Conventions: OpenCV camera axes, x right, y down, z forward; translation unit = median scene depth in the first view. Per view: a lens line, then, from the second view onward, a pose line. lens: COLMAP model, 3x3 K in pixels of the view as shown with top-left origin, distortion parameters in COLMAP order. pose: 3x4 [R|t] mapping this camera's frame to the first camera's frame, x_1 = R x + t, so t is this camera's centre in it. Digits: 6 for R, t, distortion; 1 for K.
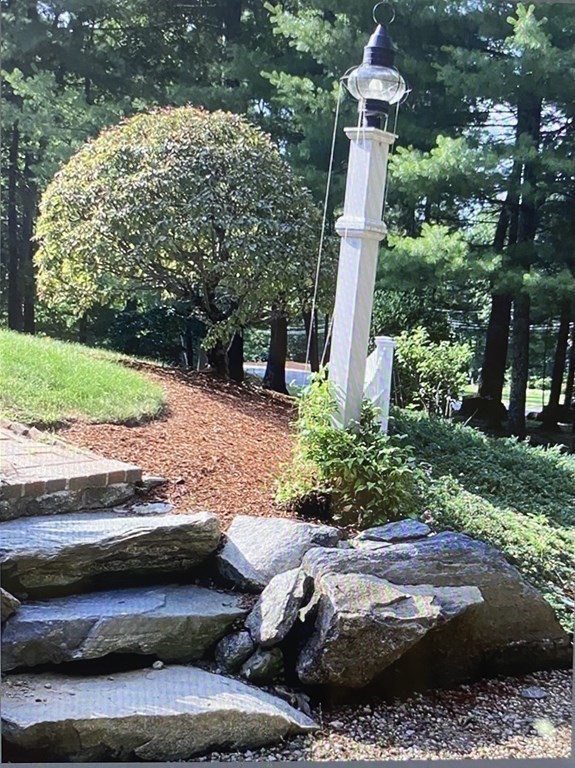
lens RADIAL K [[587.7, 0, 287.5], [0, 587.7, 384.0], [0, 0, 1]] dist [0.011873, -0.015283]
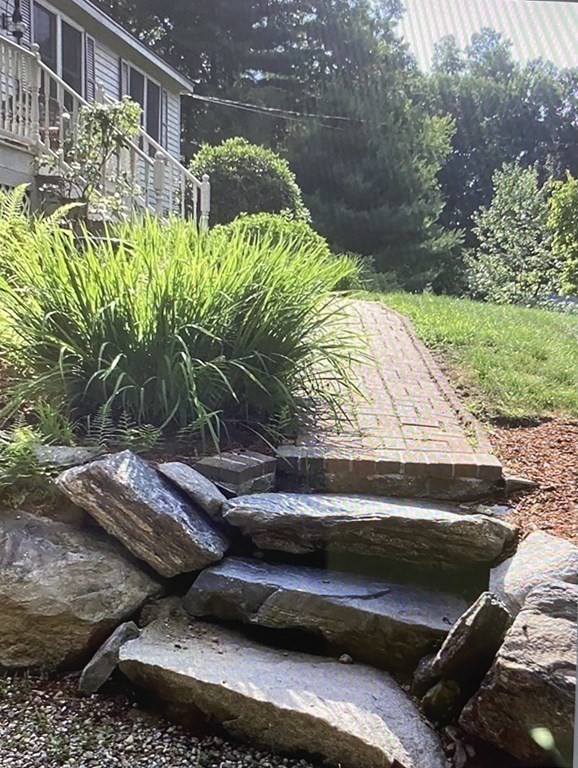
lens RADIAL K [[631.0, 0, 289.5], [0, 631.0, 383.3], [0, 0, 1]] dist [0.080952, -0.011949]
pose [[0.852236, 0.088374, -0.515640, 0.216018], [-0.077884, 0.996078, 0.041989, 0.009156], [0.517328, 0.004375, 0.855776, 0.097177]]
